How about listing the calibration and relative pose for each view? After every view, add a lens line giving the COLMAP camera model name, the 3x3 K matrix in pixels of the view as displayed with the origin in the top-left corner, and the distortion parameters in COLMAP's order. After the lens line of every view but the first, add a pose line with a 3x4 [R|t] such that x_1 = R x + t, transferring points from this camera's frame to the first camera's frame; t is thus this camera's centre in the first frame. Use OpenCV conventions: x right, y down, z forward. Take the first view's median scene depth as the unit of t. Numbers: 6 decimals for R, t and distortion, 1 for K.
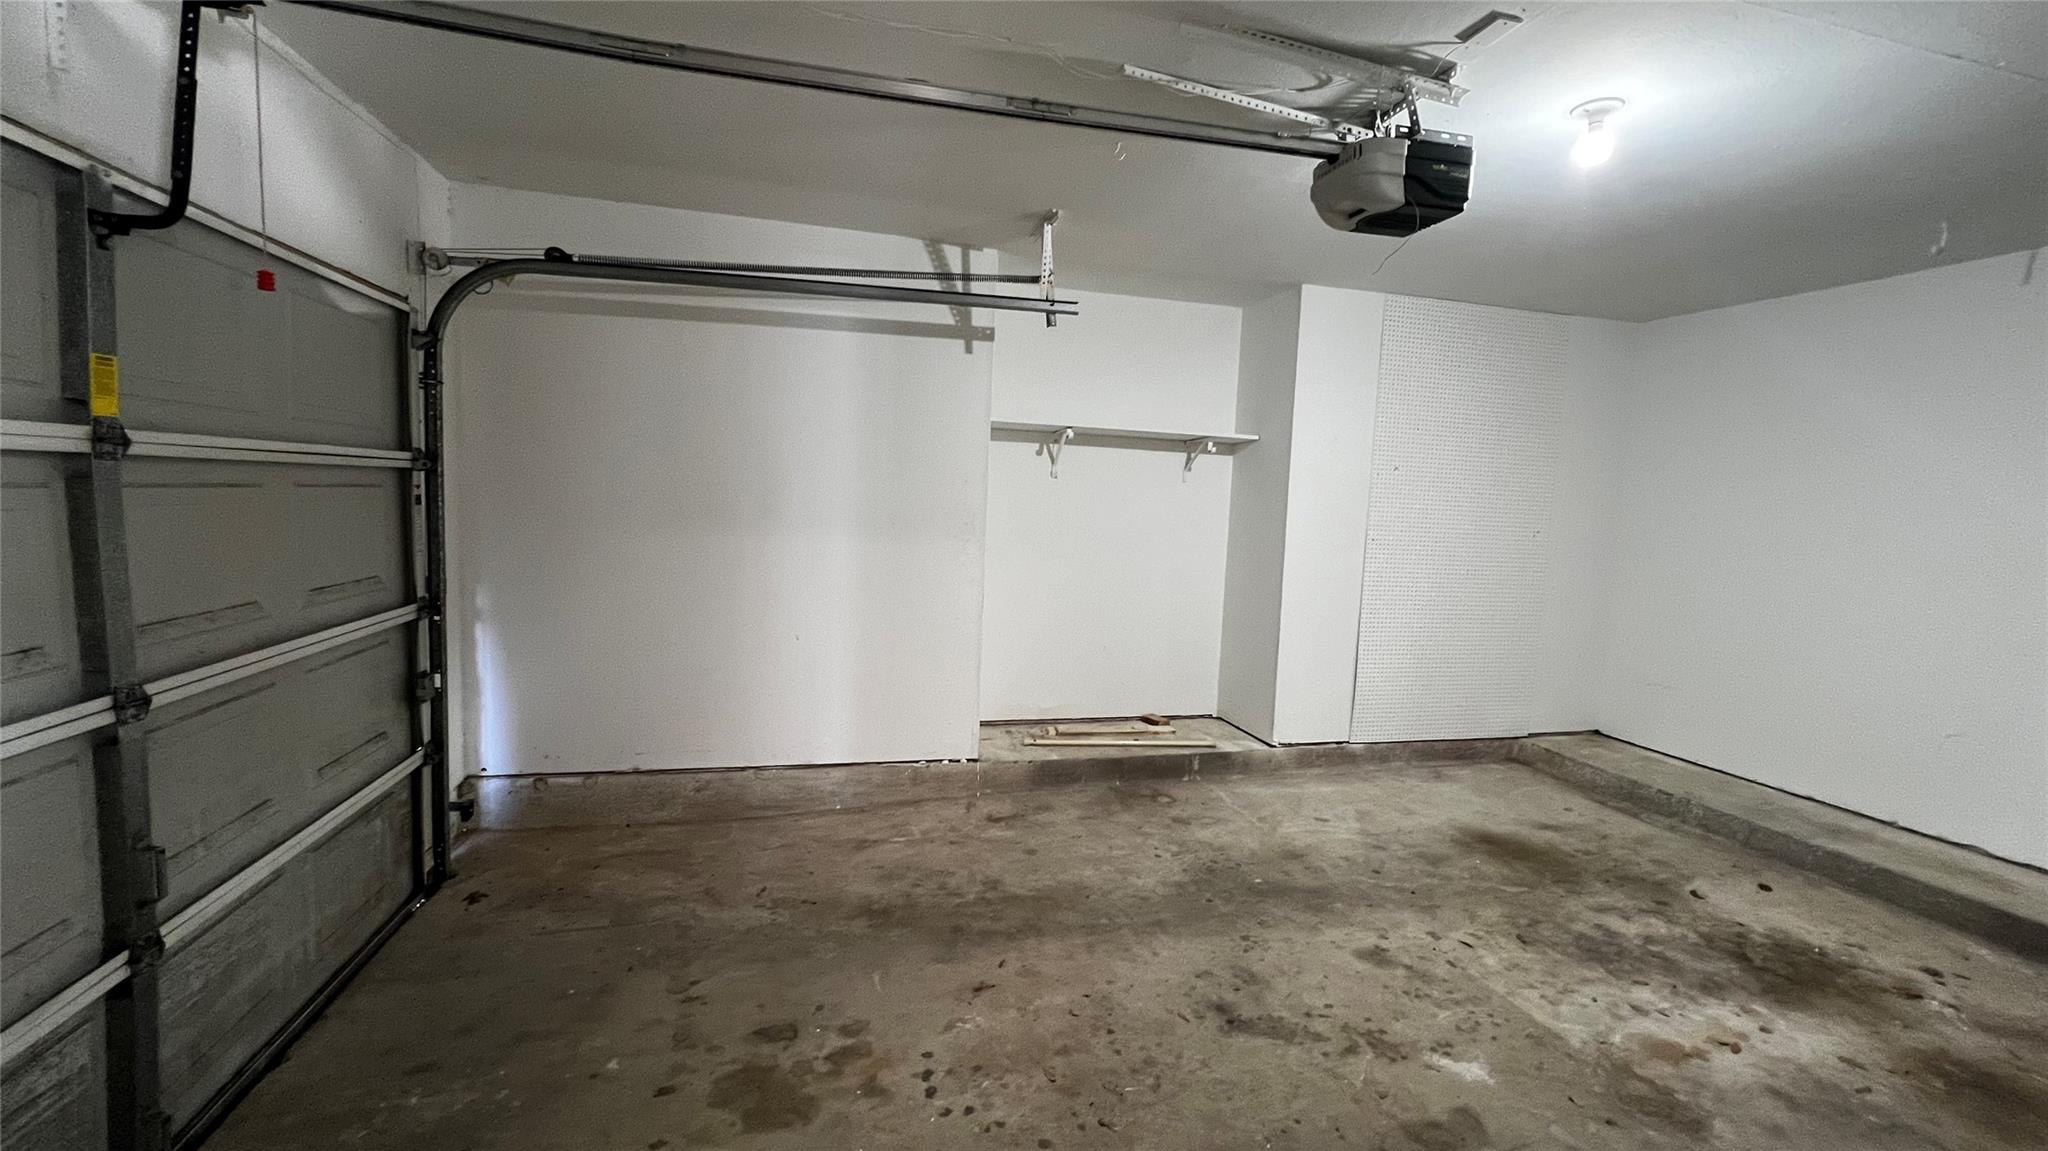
lens RADIAL K [[824.2, 0, 1021.4], [0, 824.2, 570.4], [0, 0, 1]] dist [-0.000462, 0.000578]
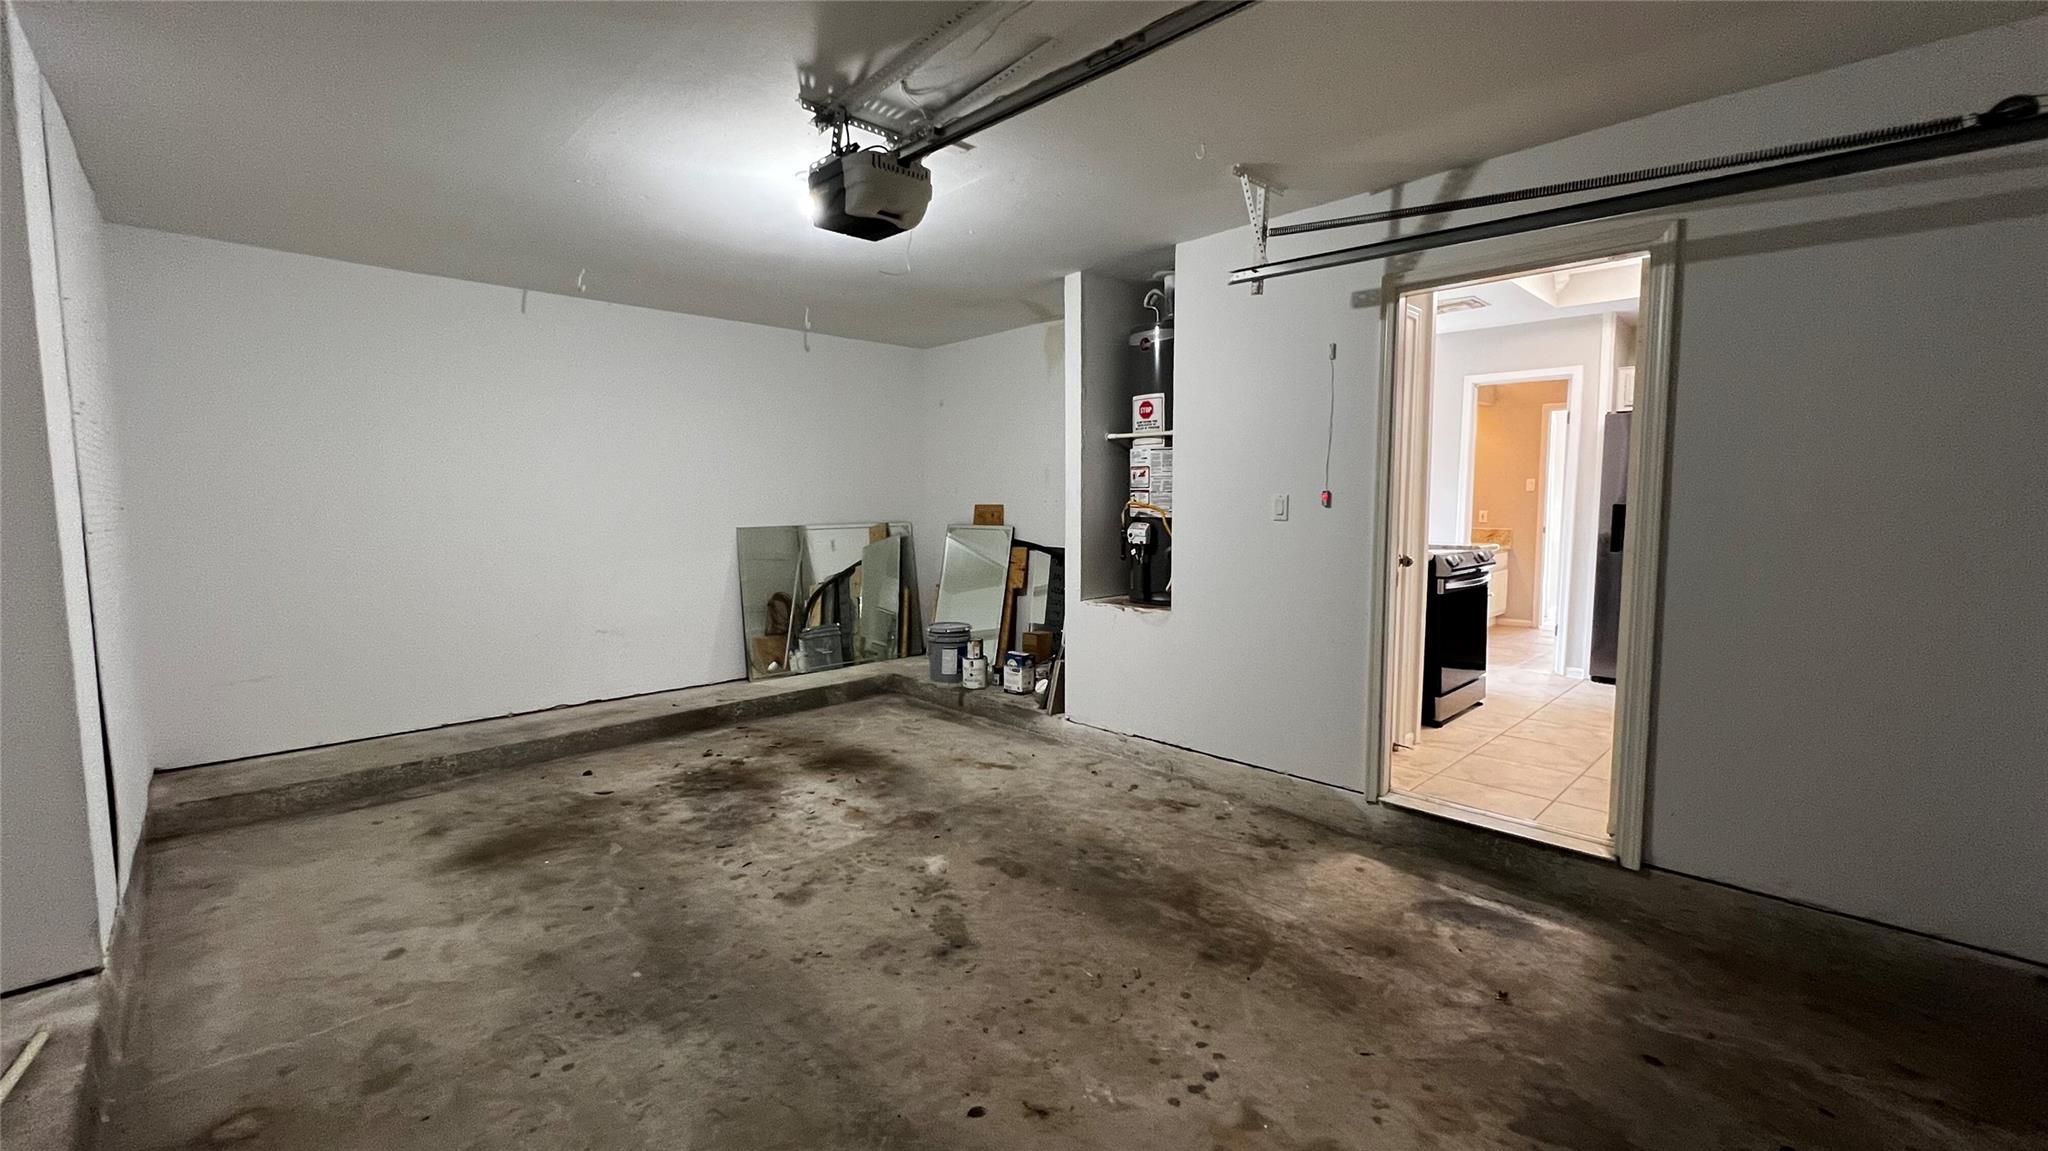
lens RADIAL K [[824.2, 0, 1021.4], [0, 824.2, 570.4], [0, 0, 1]] dist [-0.000462, 0.000578]
pose [[-0.490616, -0.110700, 0.864316, -0.567752], [0.064070, 0.984630, 0.162478, -0.100228], [-0.869017, 0.135092, -0.475982, 1.147095]]
